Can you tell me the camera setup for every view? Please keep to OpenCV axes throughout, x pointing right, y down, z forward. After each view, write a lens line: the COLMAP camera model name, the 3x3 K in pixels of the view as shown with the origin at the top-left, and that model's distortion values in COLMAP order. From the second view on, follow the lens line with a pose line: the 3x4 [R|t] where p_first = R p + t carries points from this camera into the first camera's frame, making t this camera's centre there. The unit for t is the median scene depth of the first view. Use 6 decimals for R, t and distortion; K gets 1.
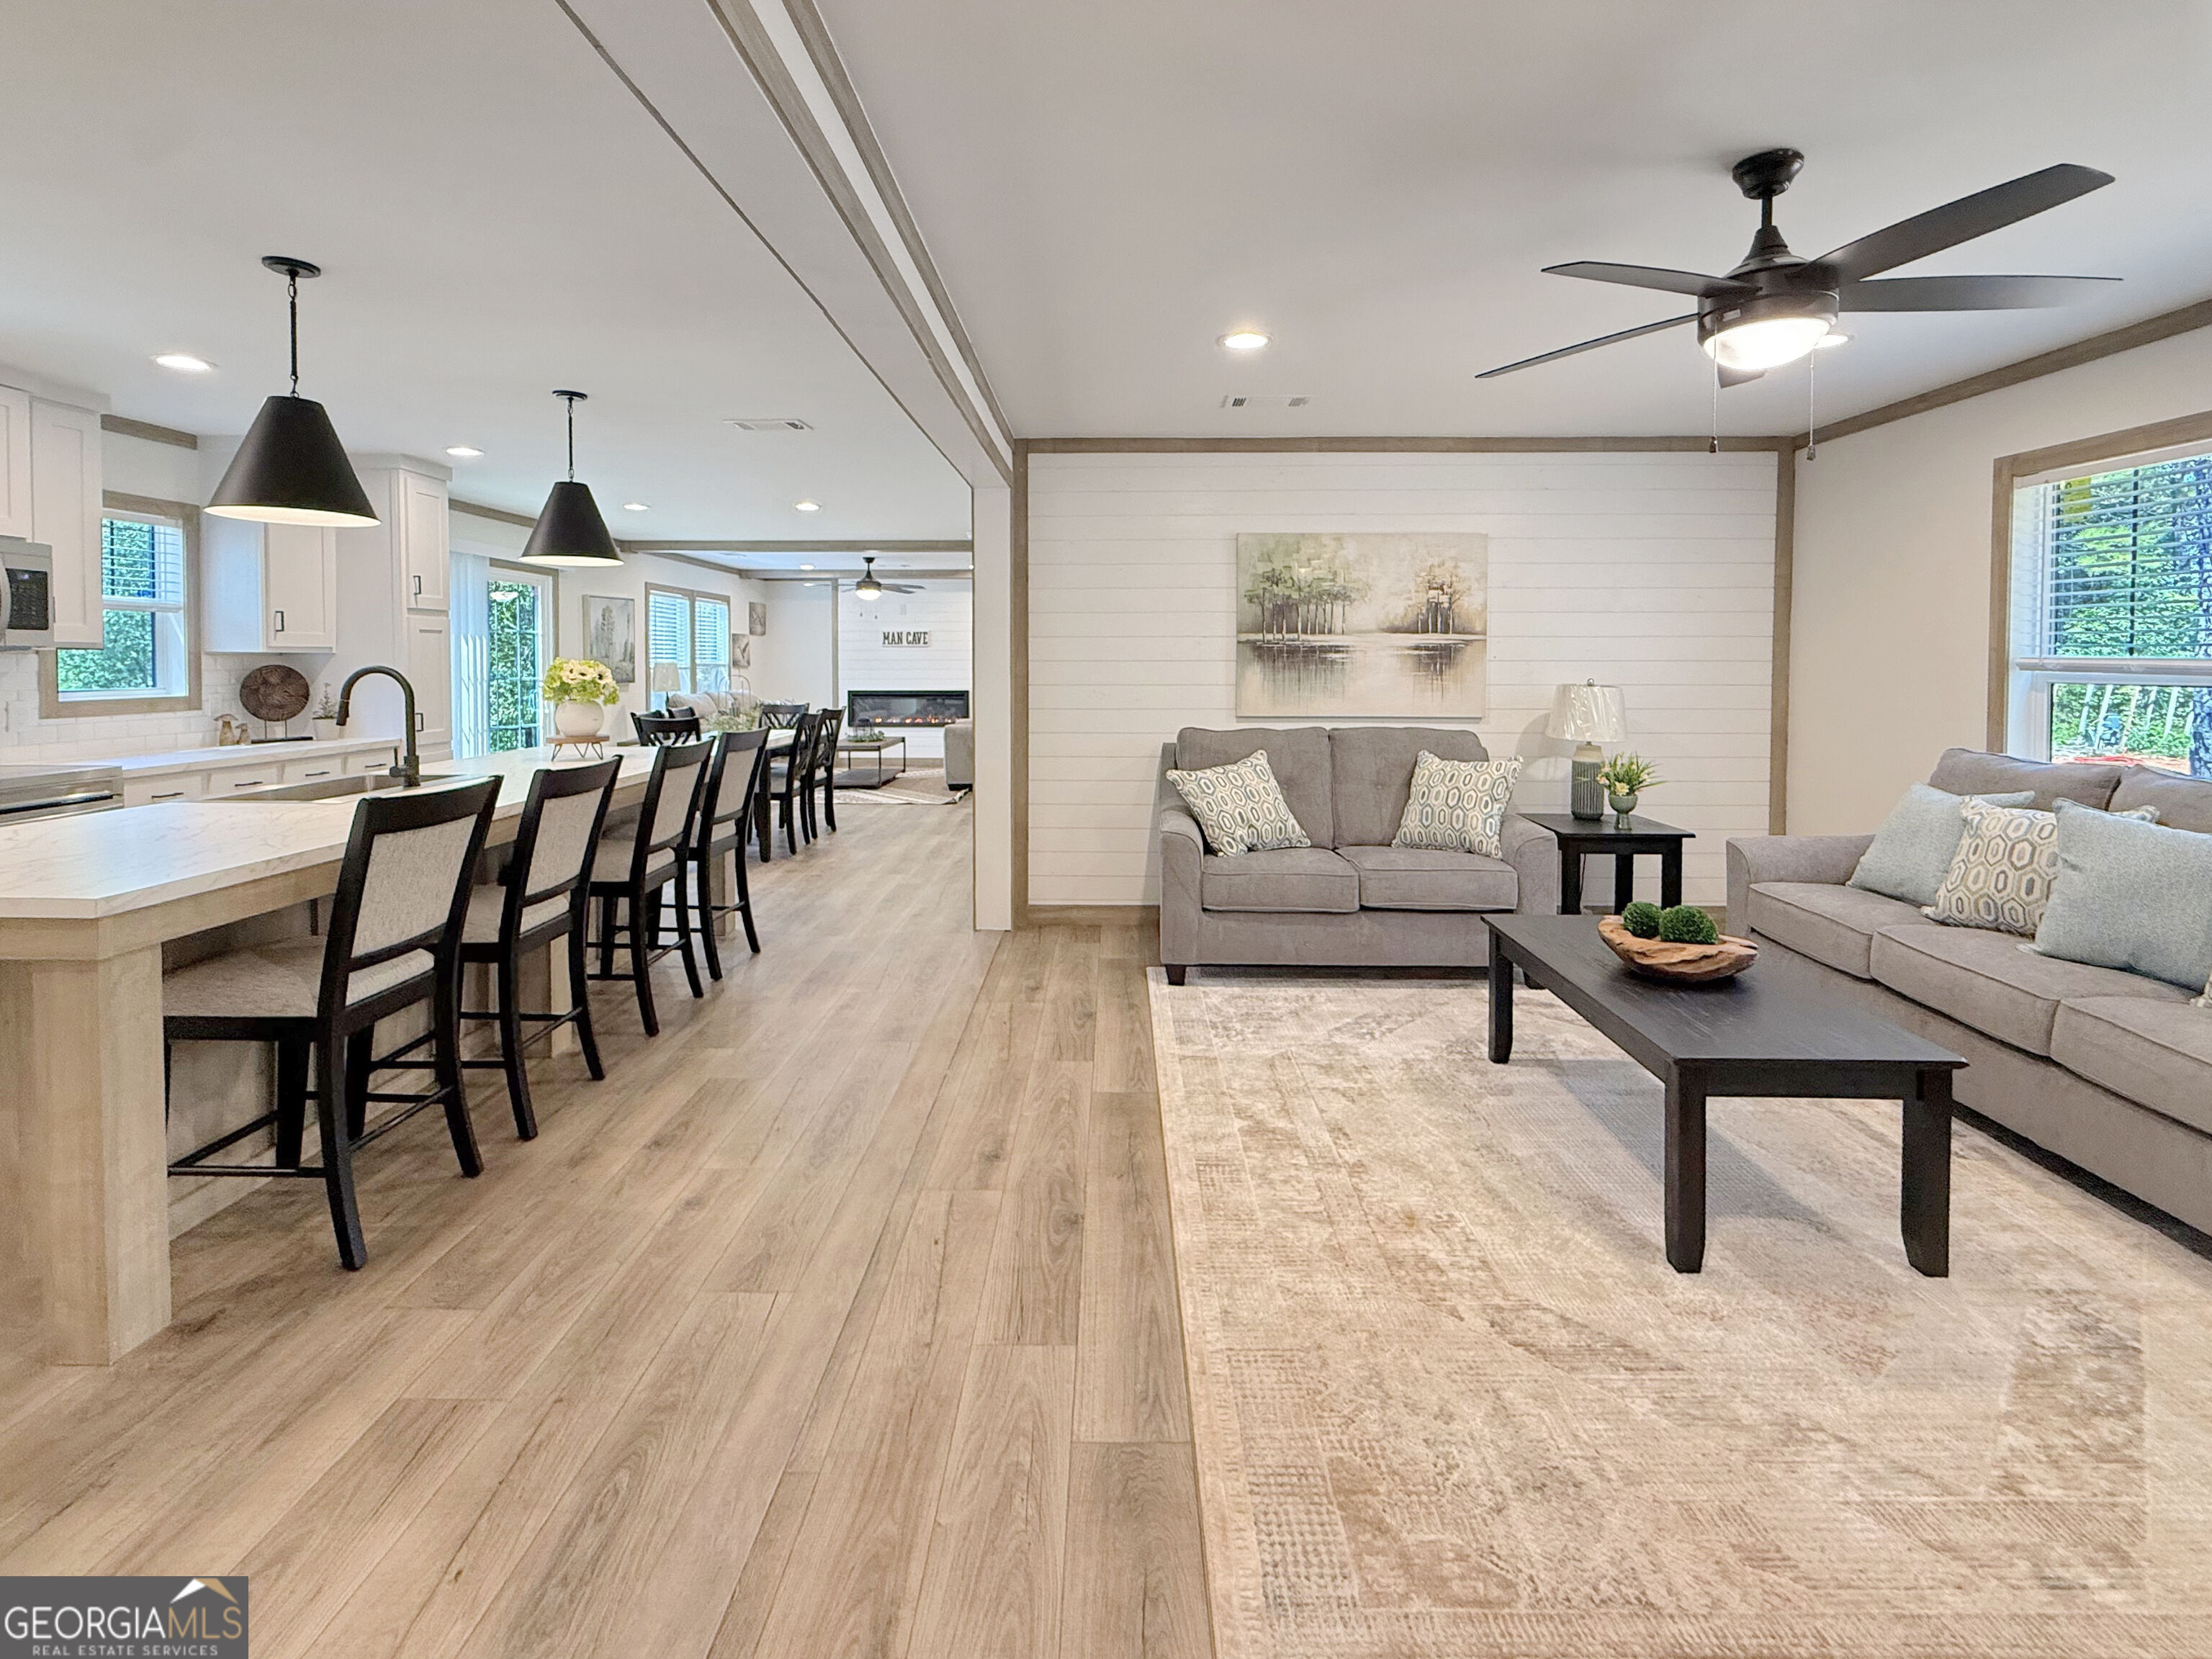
lens RADIAL K [[1002.9, 0, 1131.4], [0, 1002.9, 692.0], [0, 0, 1]] dist [-0.000757, -0.000139]
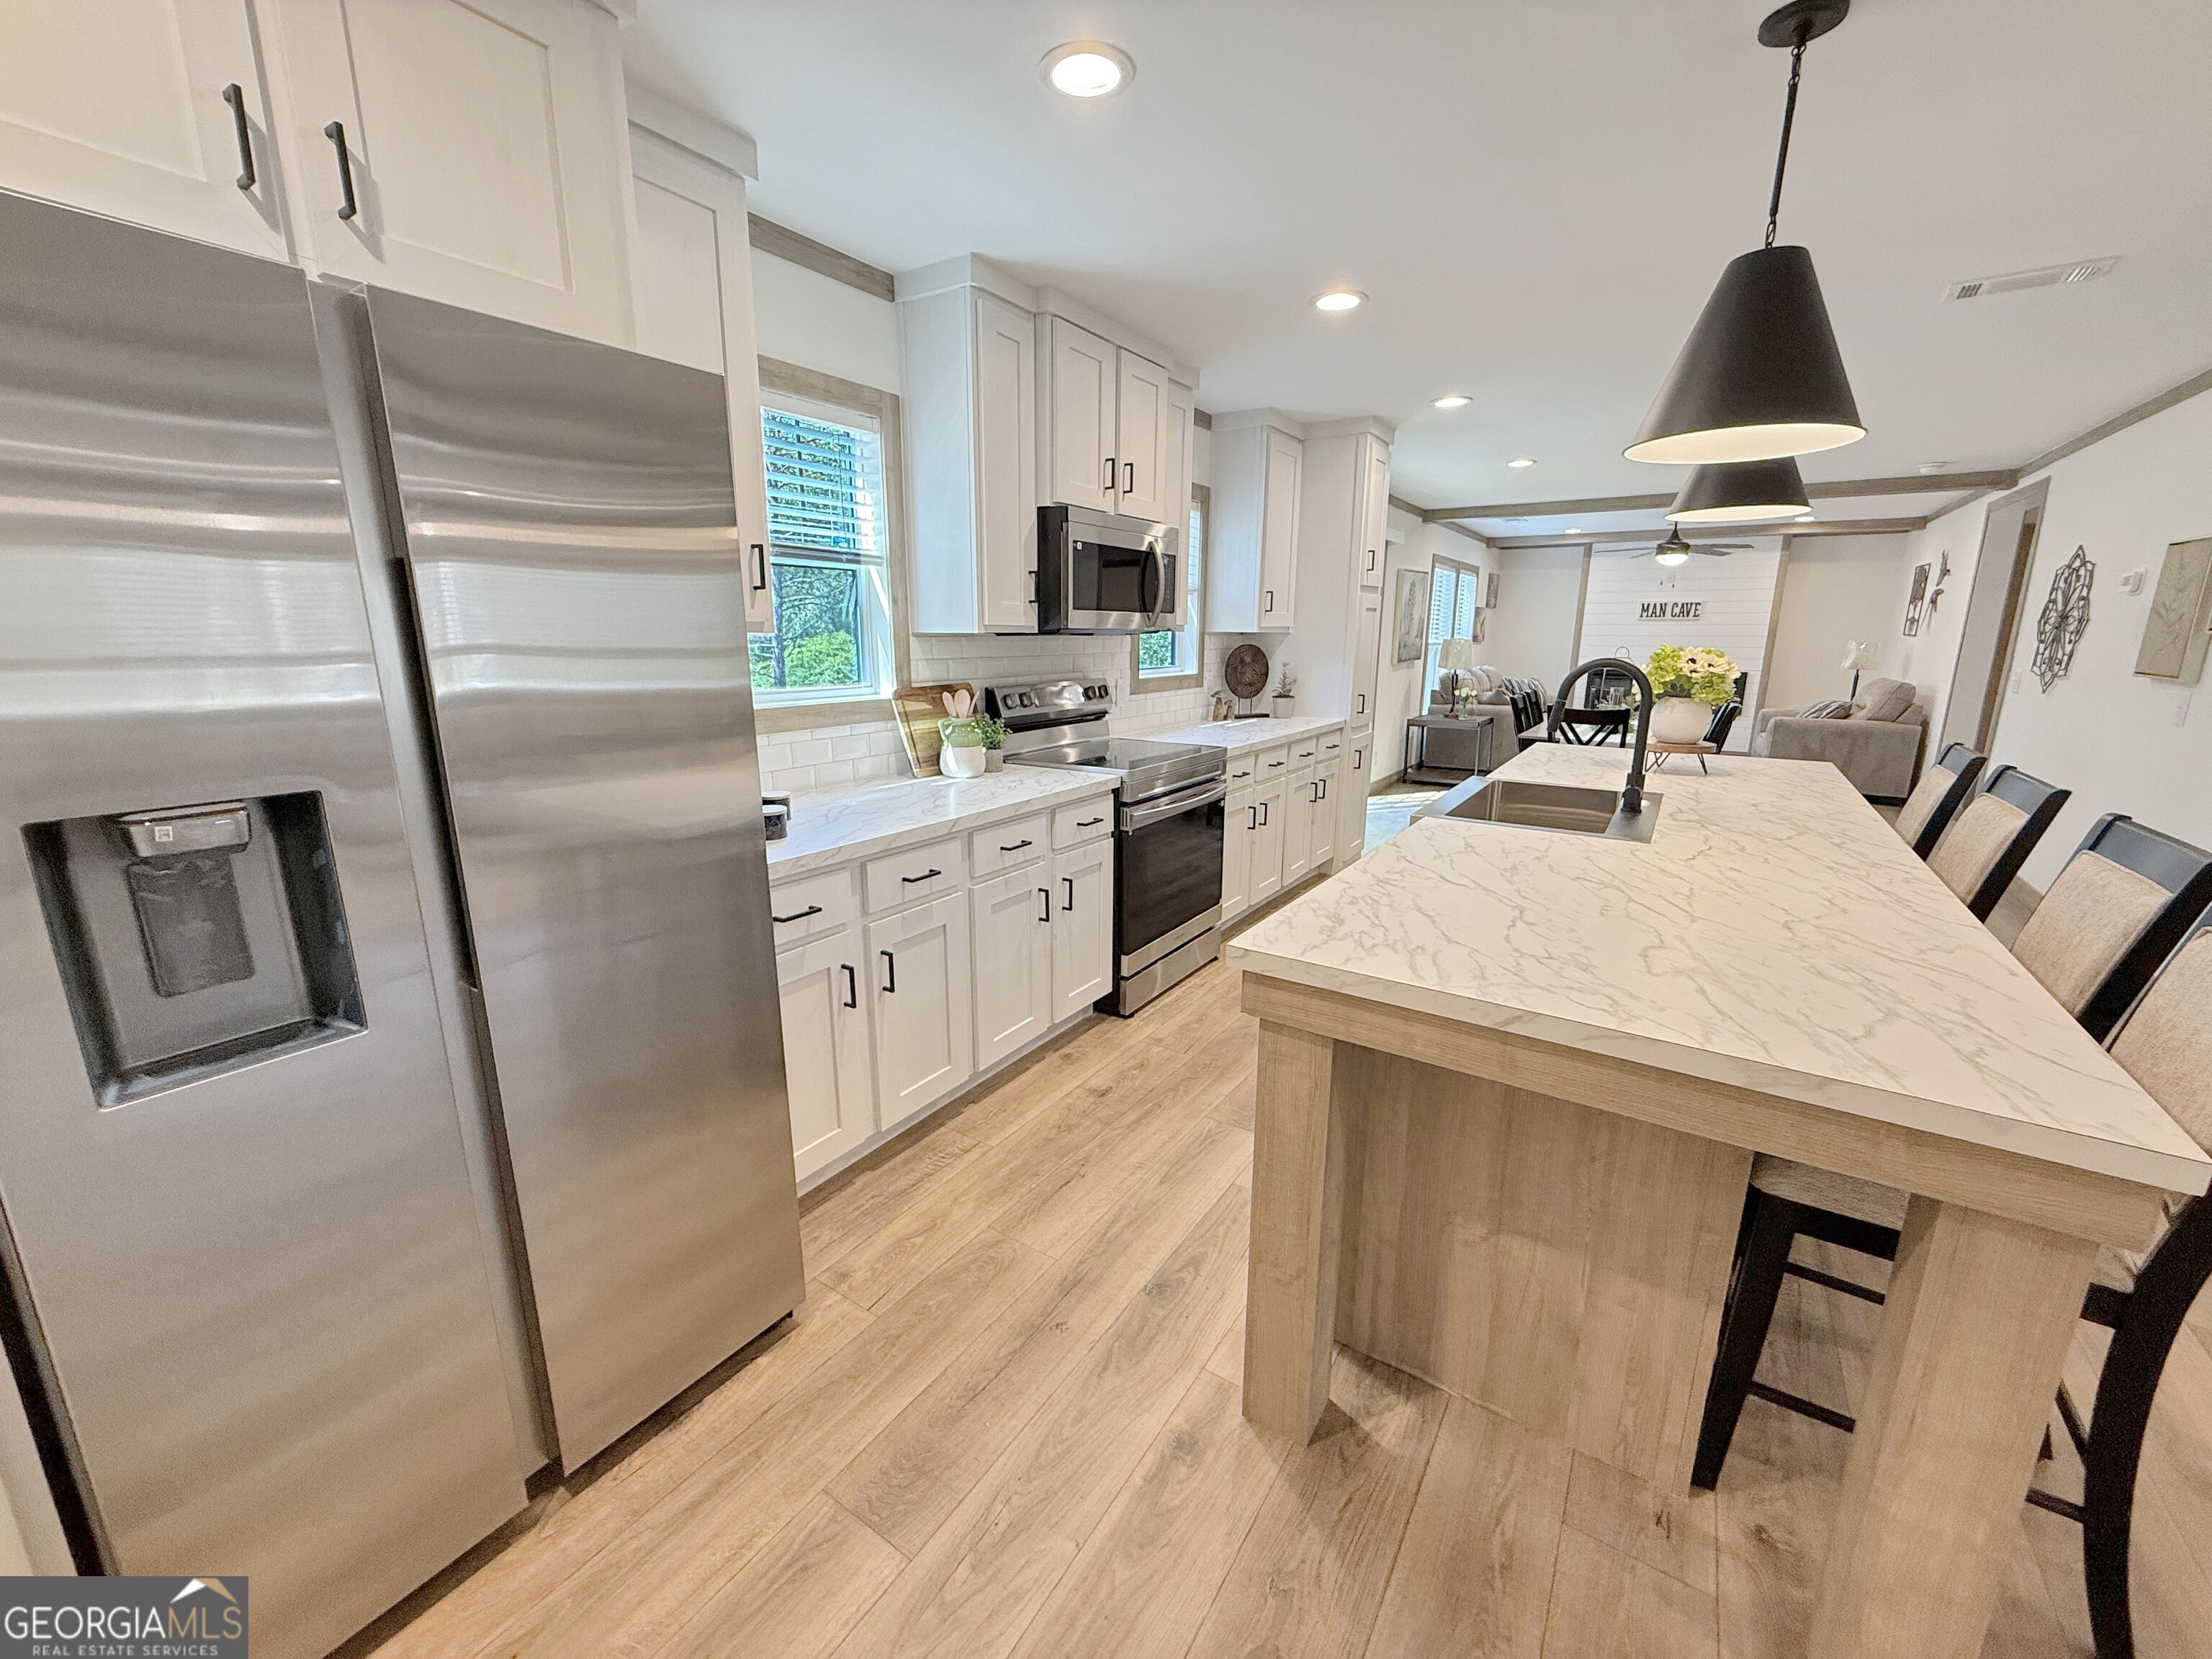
lens RADIAL K [[894.8, 0, 1096.9], [0, 894.8, 833.8], [0, 0, 1]] dist [-0.000829, -0.000002]
pose [[0.828256, 0.127352, -0.545685, -0.473066], [-0.020472, 0.980058, 0.197653, -0.015207], [0.559975, -0.152536, 0.814347, 0.123620]]
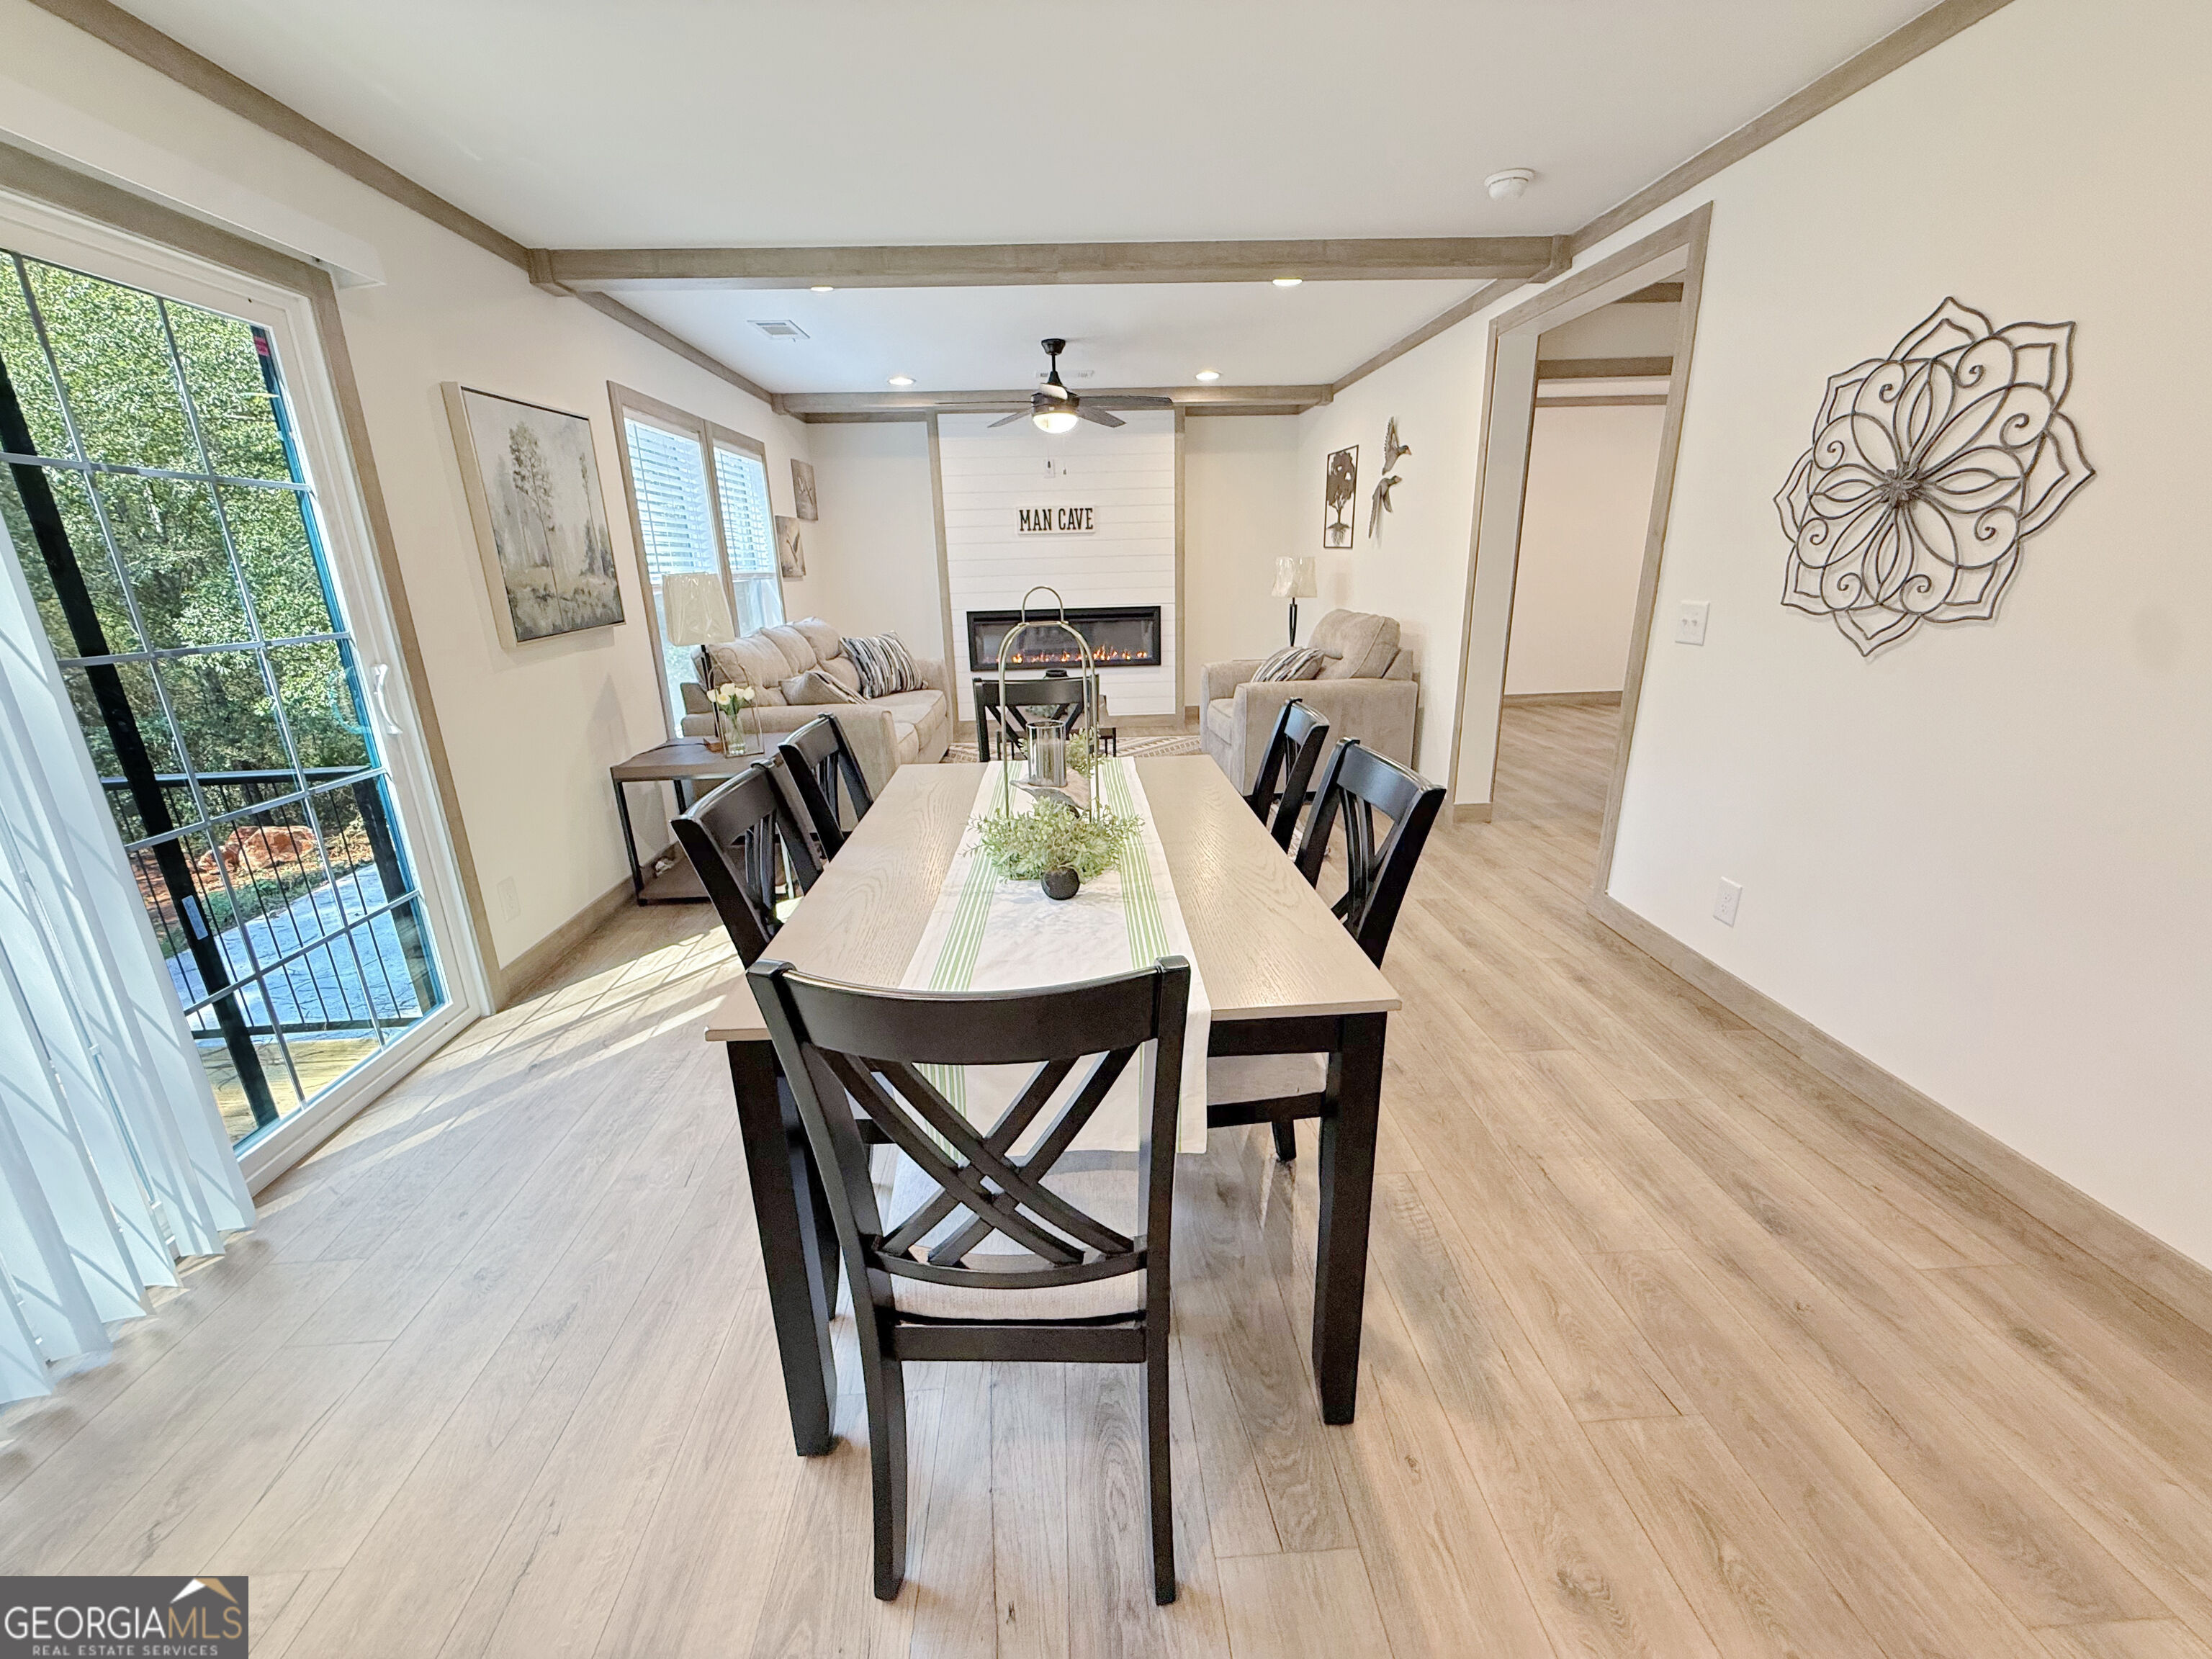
lens RADIAL K [[880.5, 0, 1104.1], [0, 880.5, 835.5], [0, 0, 1]] dist [-0.000869, -0.000499]
pose [[0.998646, -0.037400, 0.036163, -0.559019], [0.026154, 0.961814, 0.272453, -0.035769], [-0.044972, -0.271138, 0.961489, 1.096453]]
